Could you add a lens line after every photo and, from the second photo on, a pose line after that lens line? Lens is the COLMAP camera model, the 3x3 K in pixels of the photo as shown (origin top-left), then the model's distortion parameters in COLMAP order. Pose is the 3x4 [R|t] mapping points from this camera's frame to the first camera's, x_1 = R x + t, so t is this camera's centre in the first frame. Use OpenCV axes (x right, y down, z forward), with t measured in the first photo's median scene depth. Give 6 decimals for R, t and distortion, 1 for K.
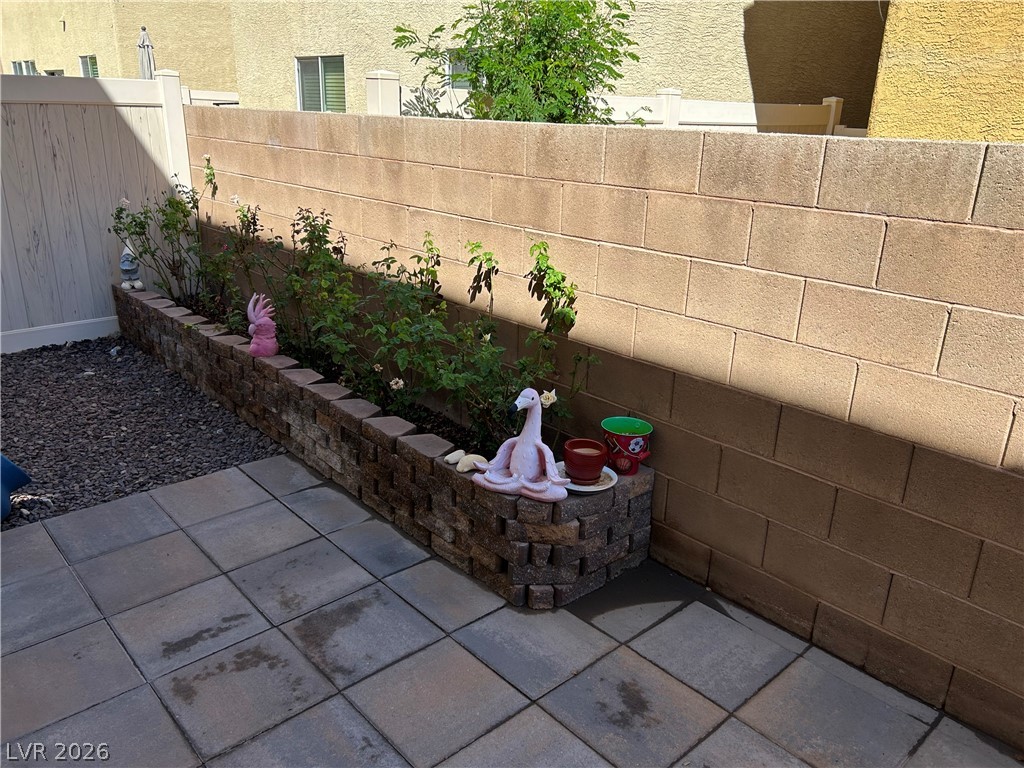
lens RADIAL K [[774.7, 0, 510.9], [0, 774.7, 383.8], [0, 0, 1]] dist [0.035757, -0.039932]
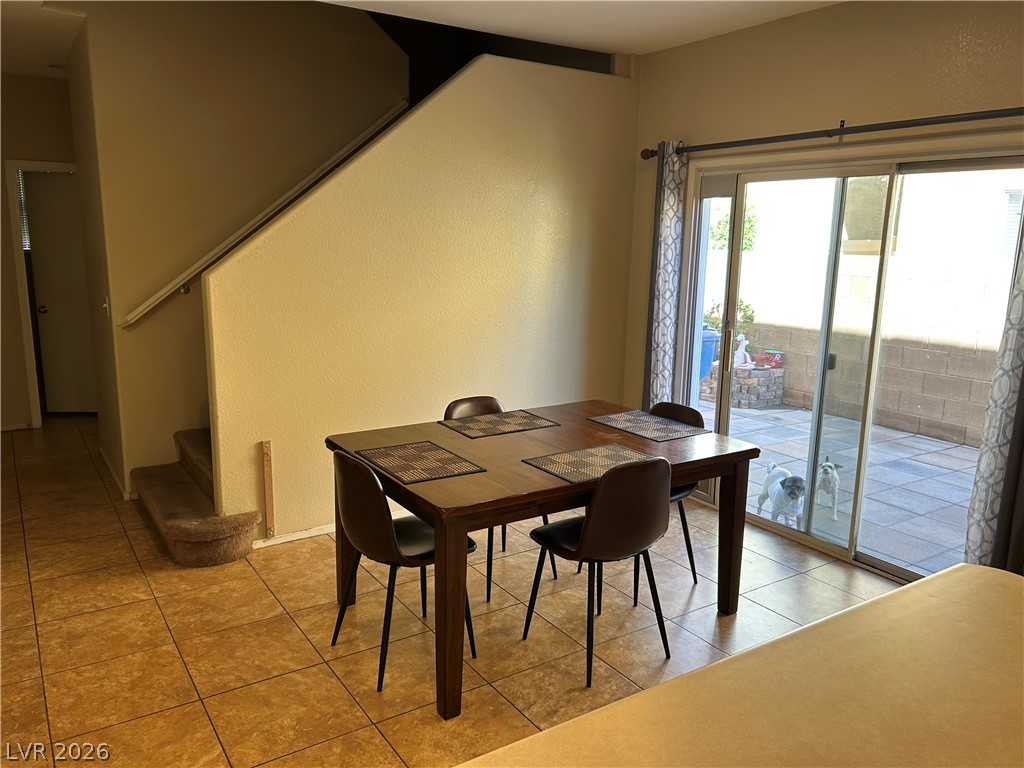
lens RADIAL K [[774.7, 0, 512.2], [0, 774.7, 385.3], [0, 0, 1]] dist [0.035757, -0.039932]
pose [[0.987140, 0.021523, -0.158403, -0.360887], [-0.045389, 0.987850, -0.148635, 0.669478], [0.153279, 0.153913, 0.976123, -2.009625]]
